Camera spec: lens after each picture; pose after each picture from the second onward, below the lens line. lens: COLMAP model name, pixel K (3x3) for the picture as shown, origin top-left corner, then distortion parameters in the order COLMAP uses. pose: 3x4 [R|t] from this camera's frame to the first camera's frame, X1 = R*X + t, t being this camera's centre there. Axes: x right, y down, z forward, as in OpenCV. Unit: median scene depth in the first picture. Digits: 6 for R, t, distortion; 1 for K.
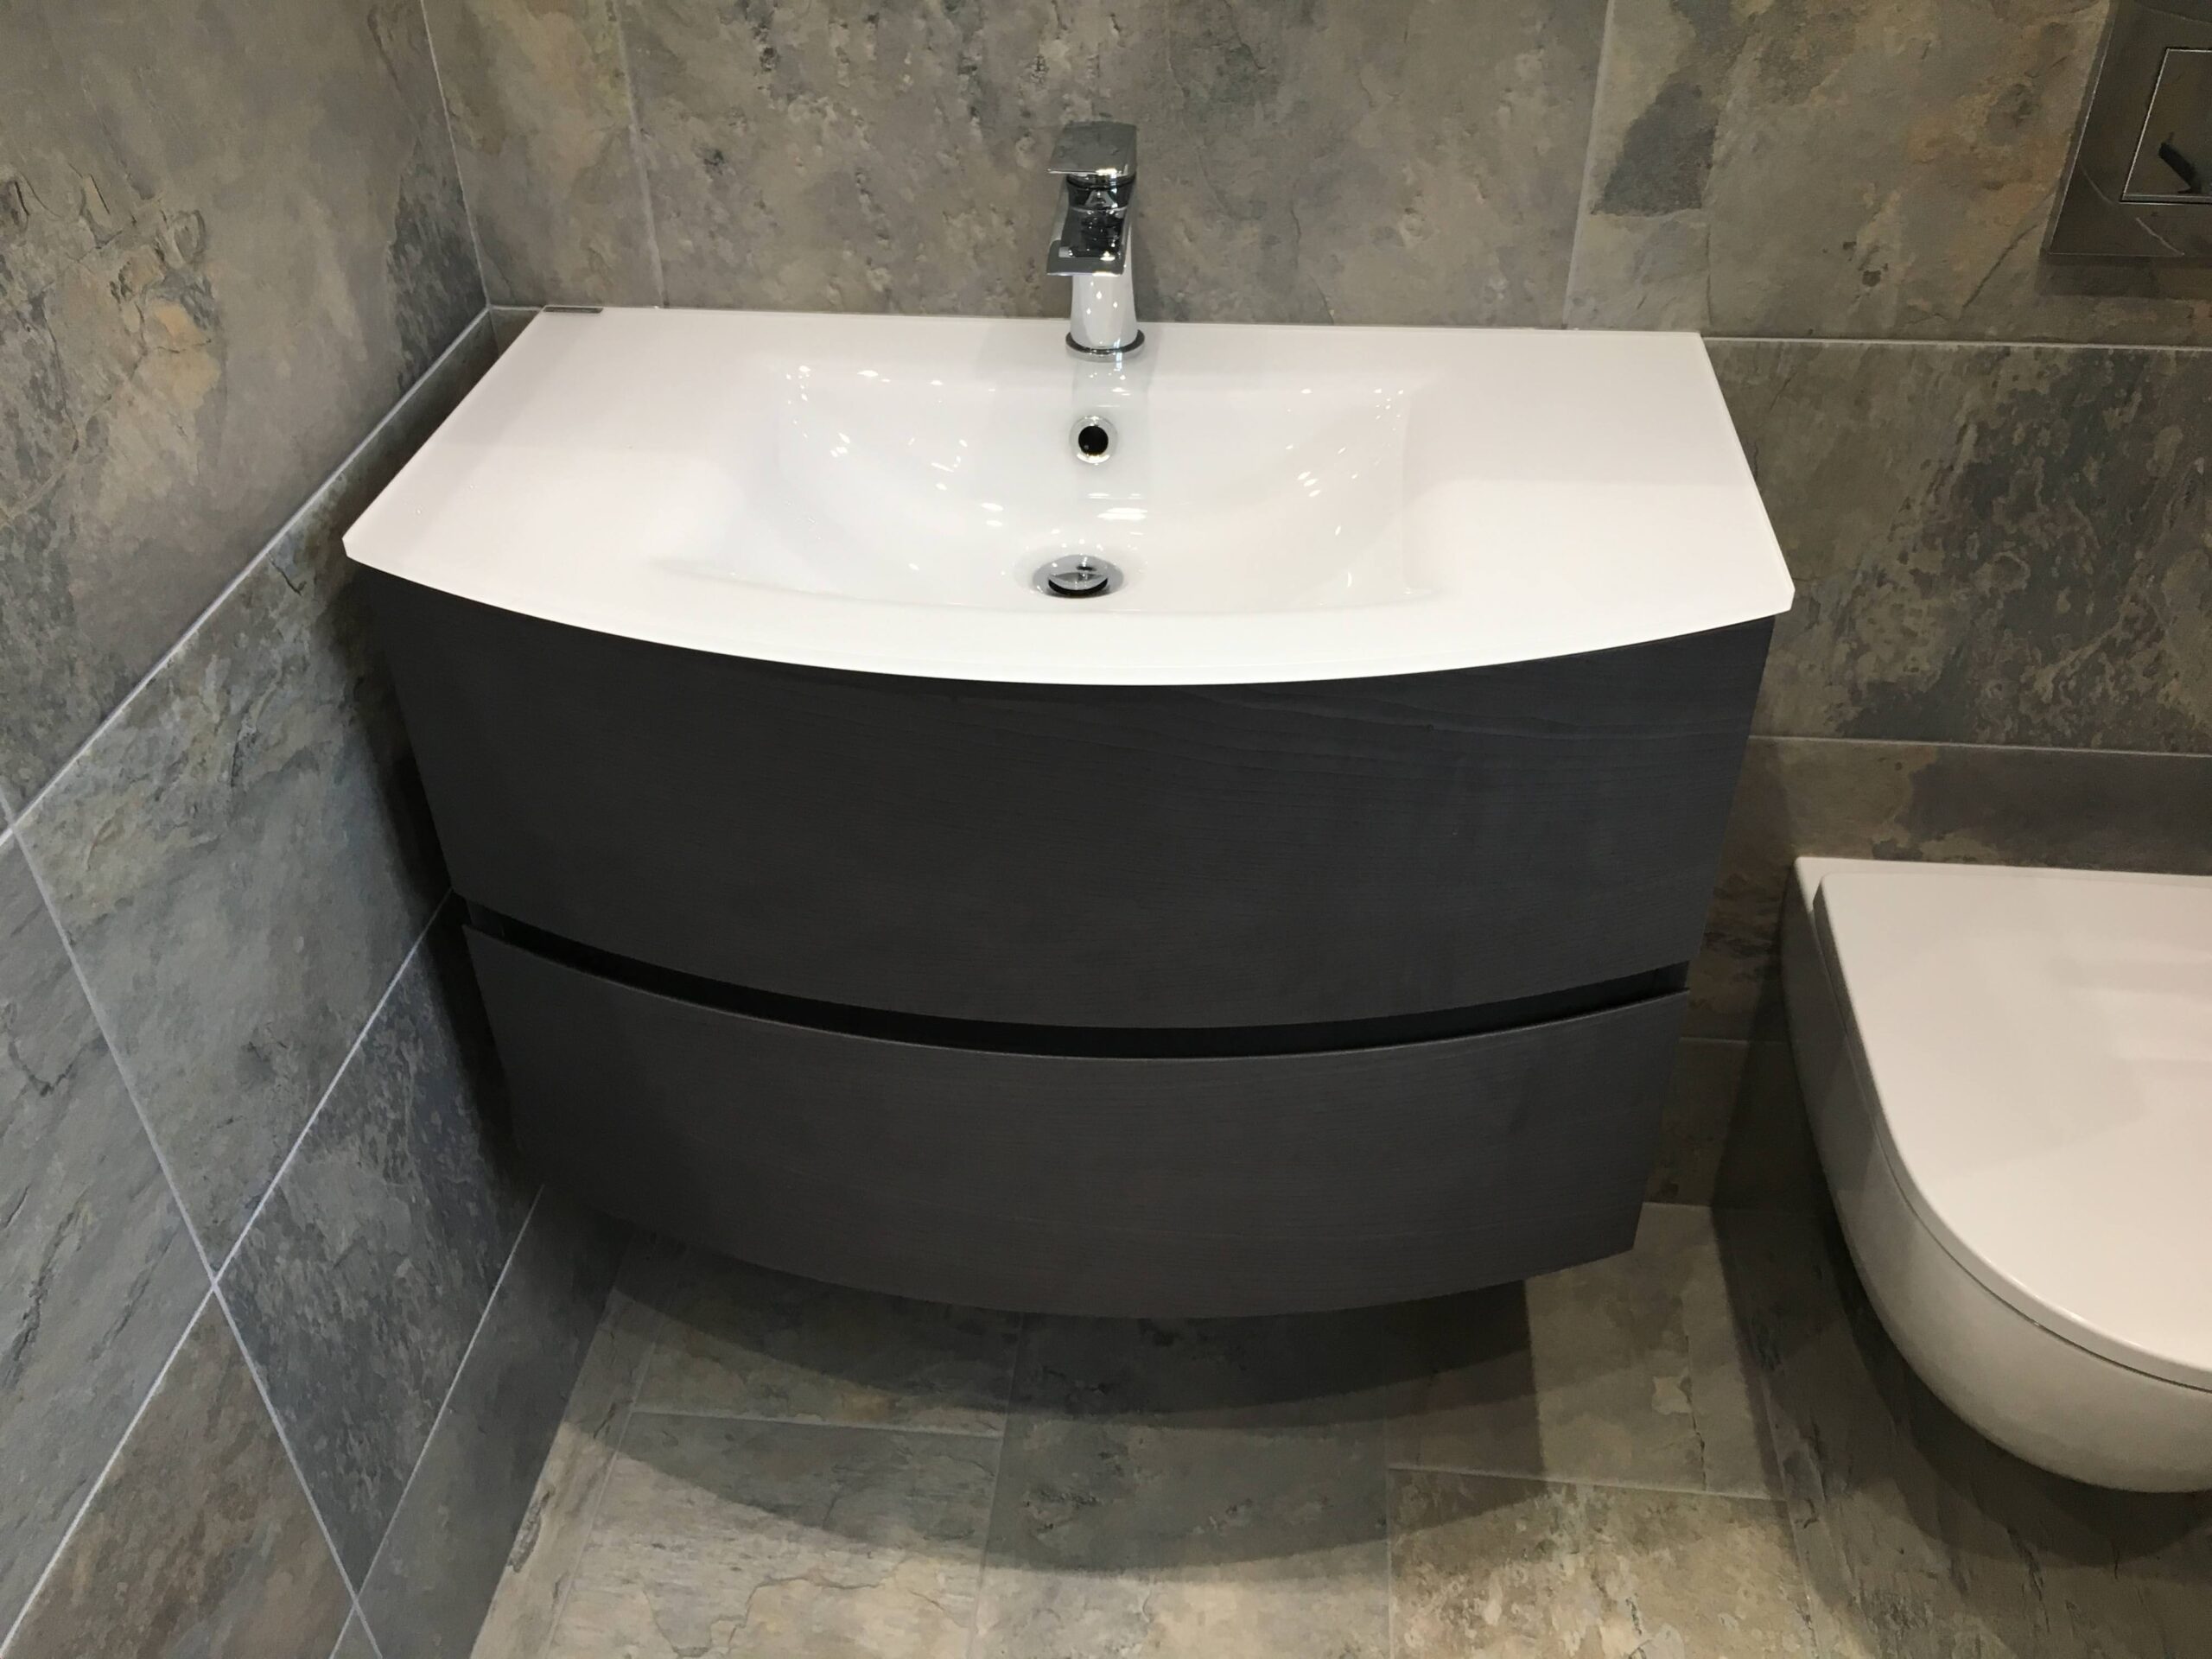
lens RADIAL K [[1879.3, 0, 1106.7], [0, 1879.3, 820.5], [0, 0, 1]] dist [0.083533, -0.113355]
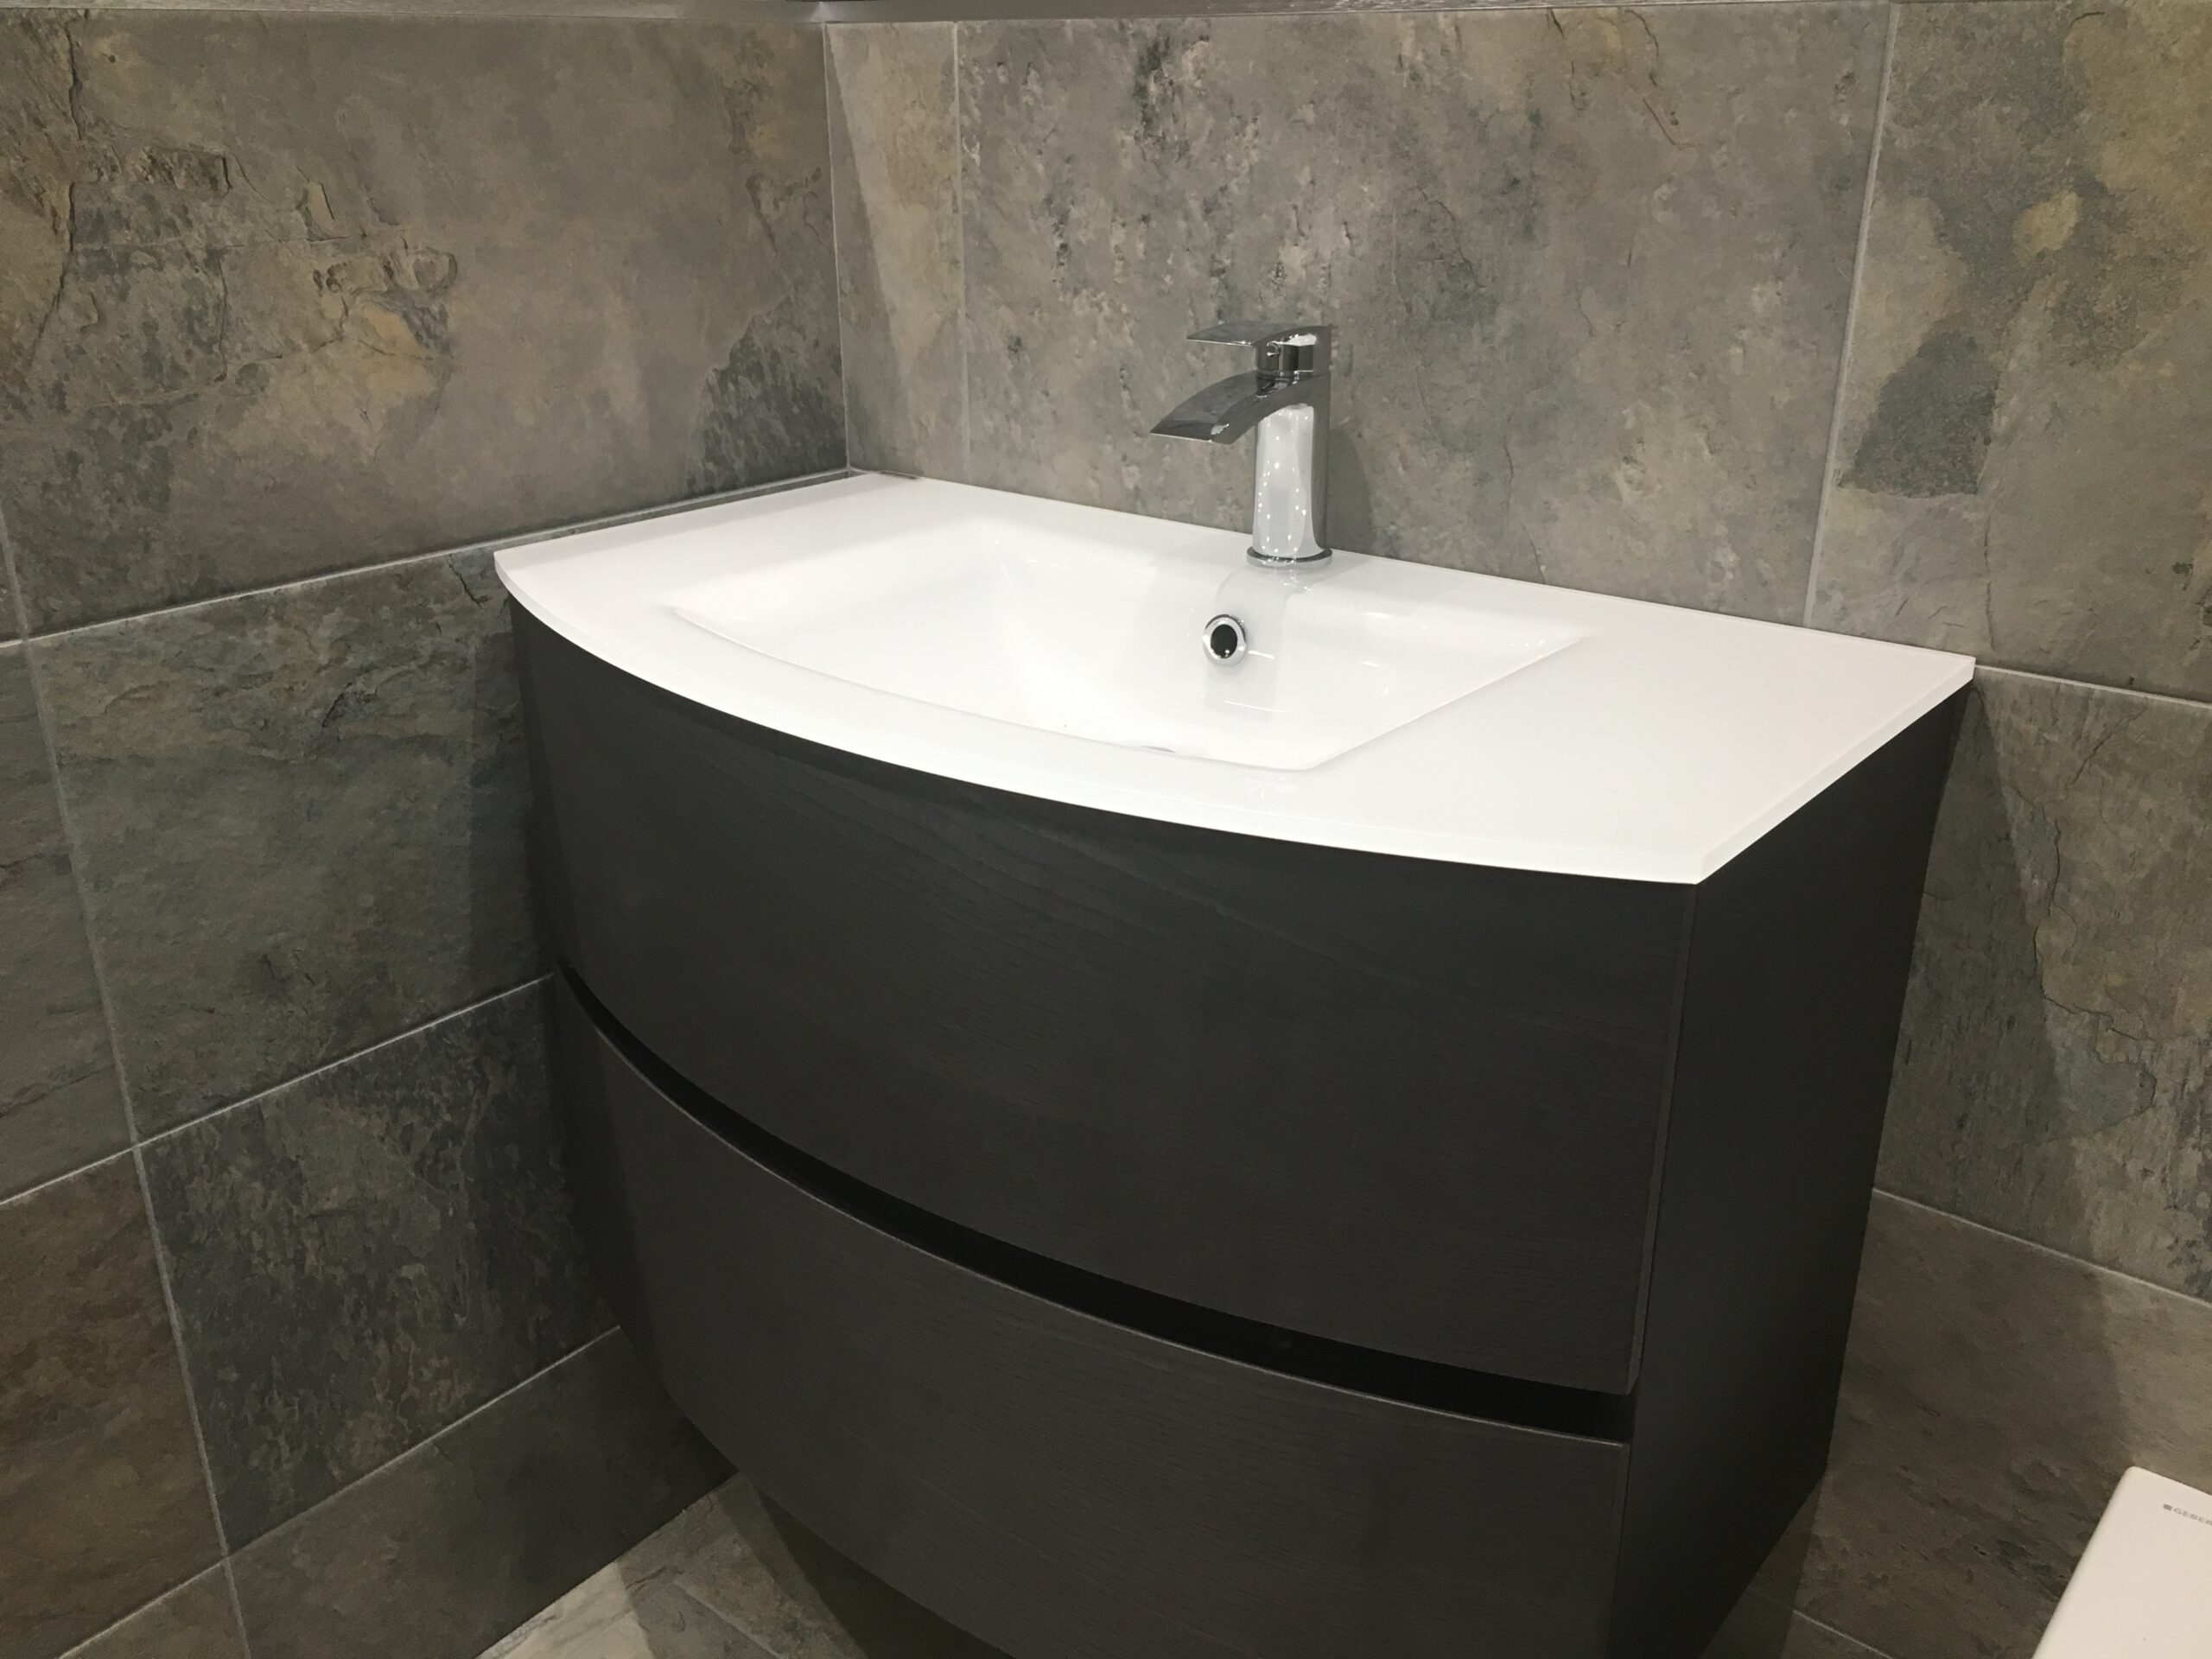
lens RADIAL K [[1886.6, 0, 1099.2], [0, 1886.6, 817.5], [0, 0, 1]] dist [0.087262, -0.122243]
pose [[0.833693, 0.216000, -0.508232, 0.424480], [-0.339478, 0.926353, -0.163171, 0.050367], [0.435557, 0.308568, 0.845621, 0.211108]]
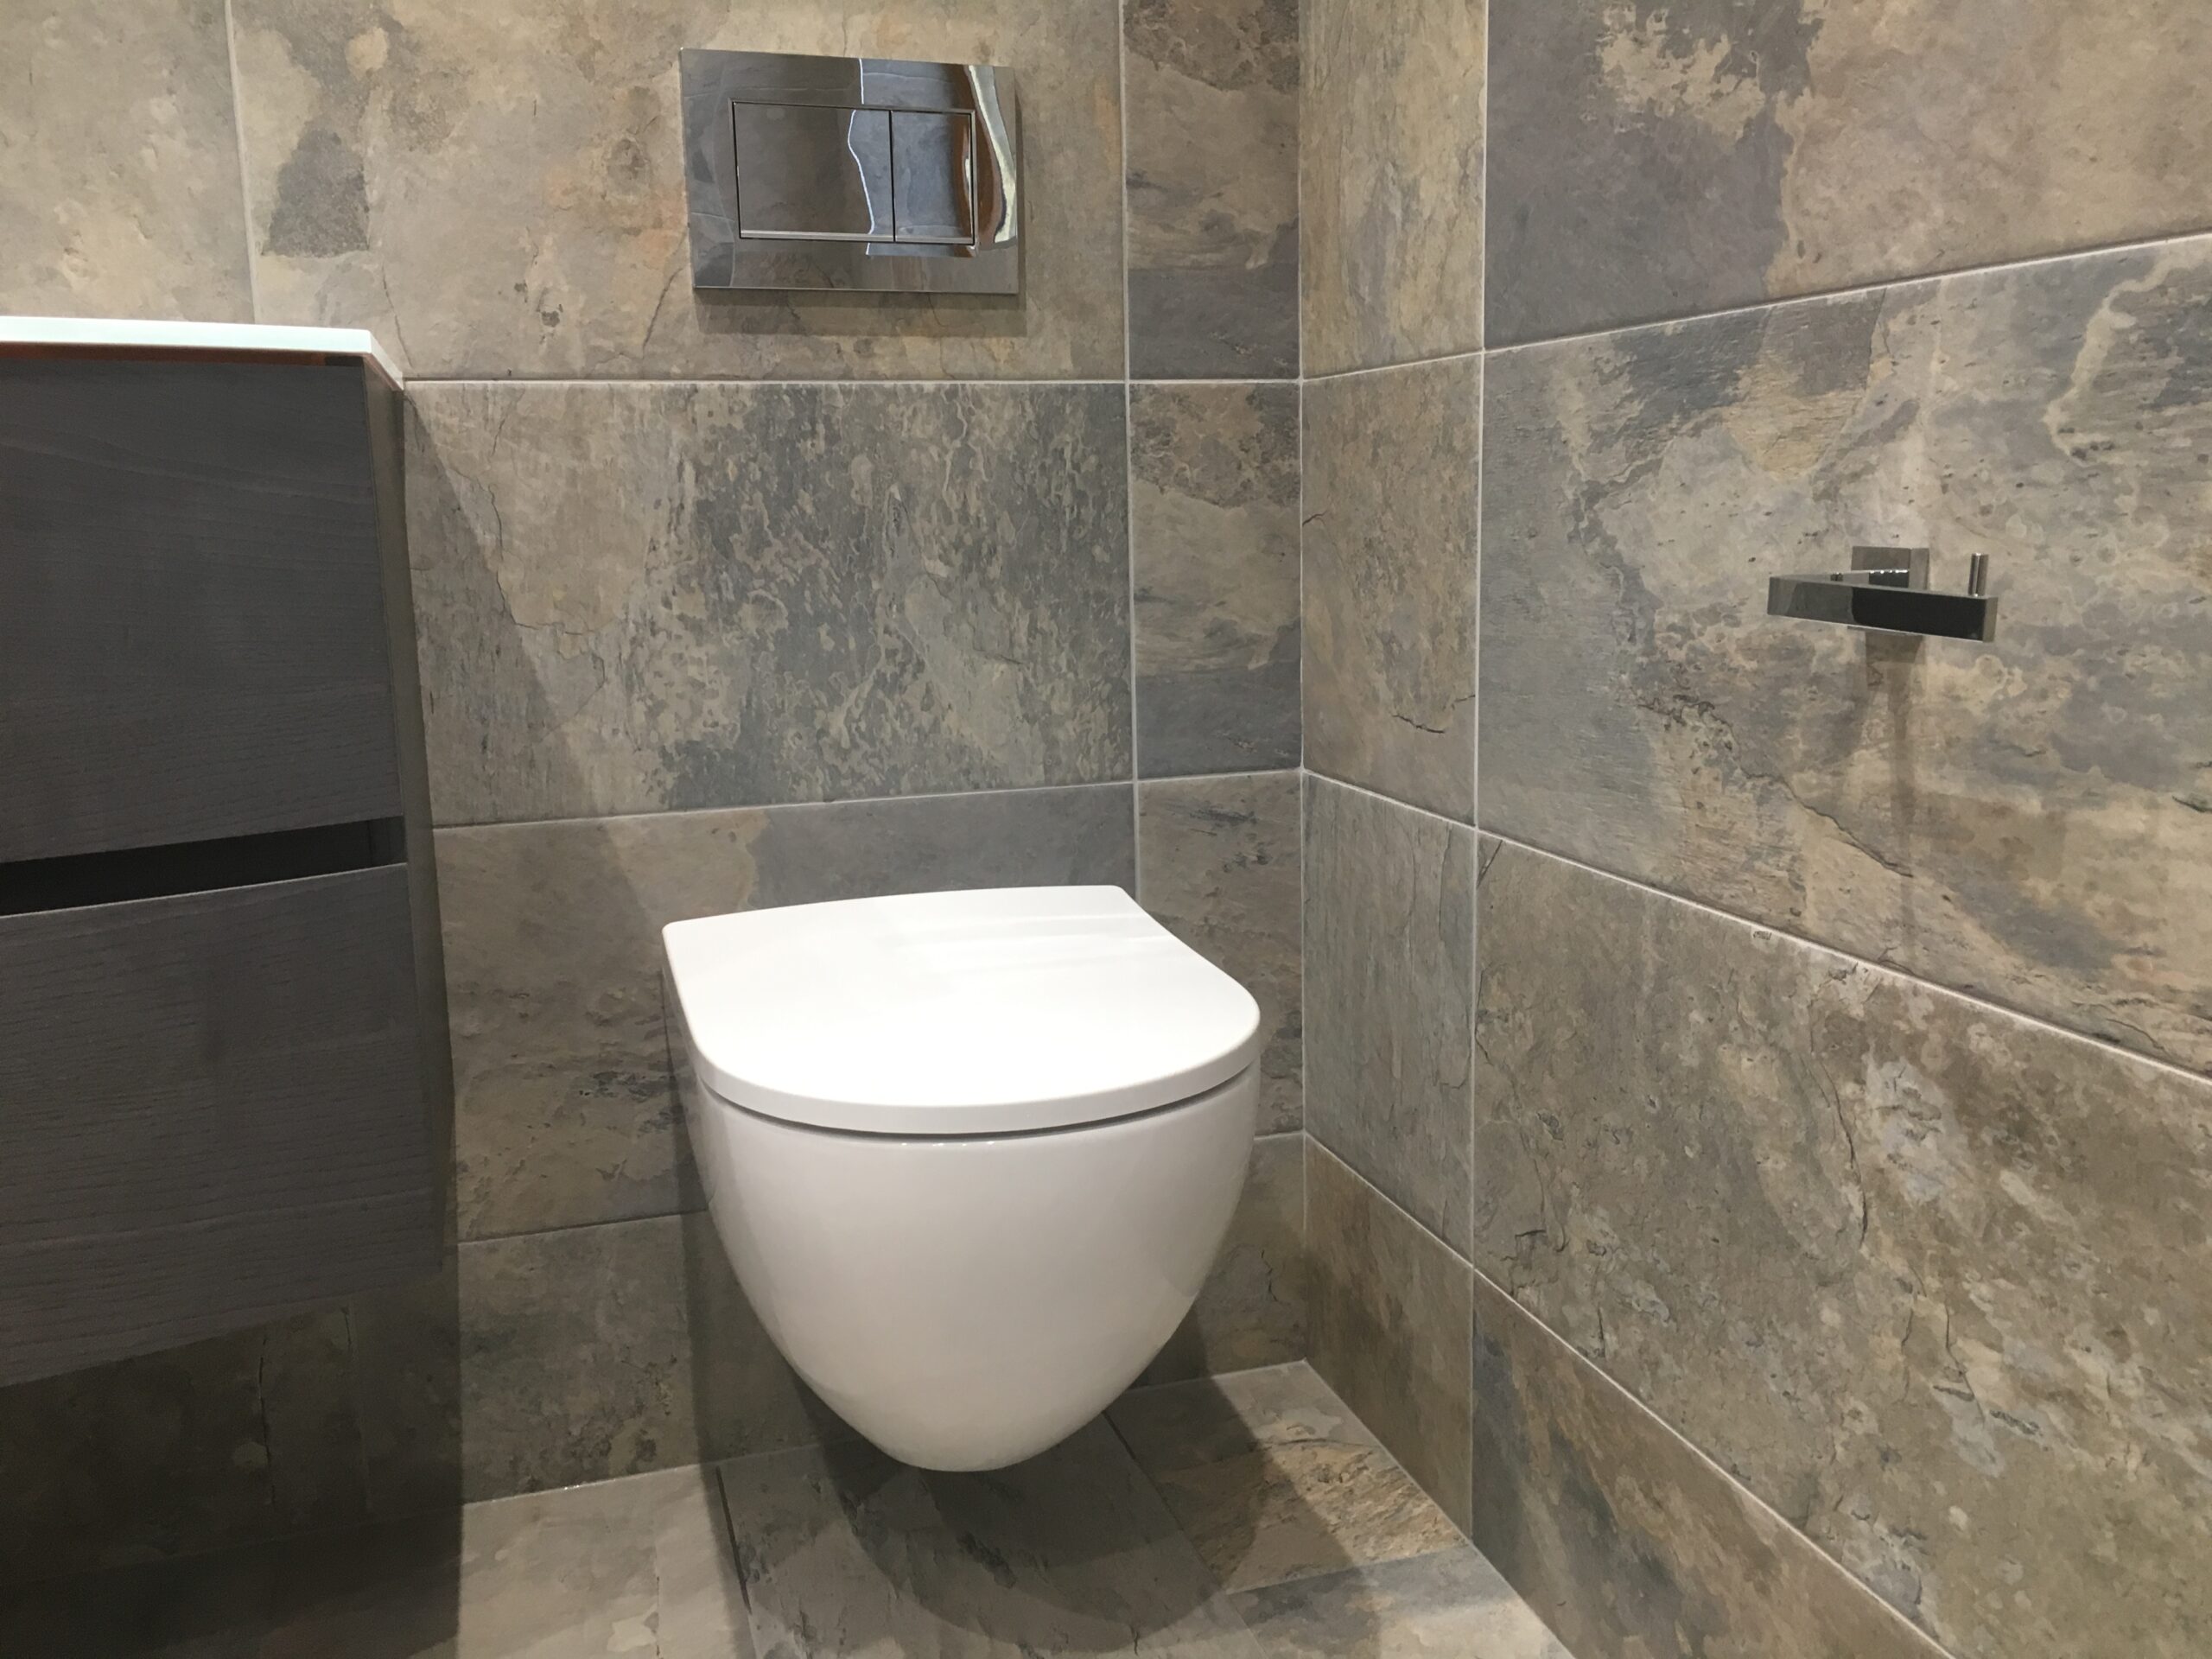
lens RADIAL K [[1879.3, 0, 1106.7], [0, 1879.3, 820.5], [0, 0, 1]] dist [0.083533, -0.113355]
pose [[0.917995, -0.072592, 0.389892, 0.243184], [0.244332, 0.877895, -0.411827, 0.483599], [-0.312389, 0.473318, 0.823640, 0.136294]]
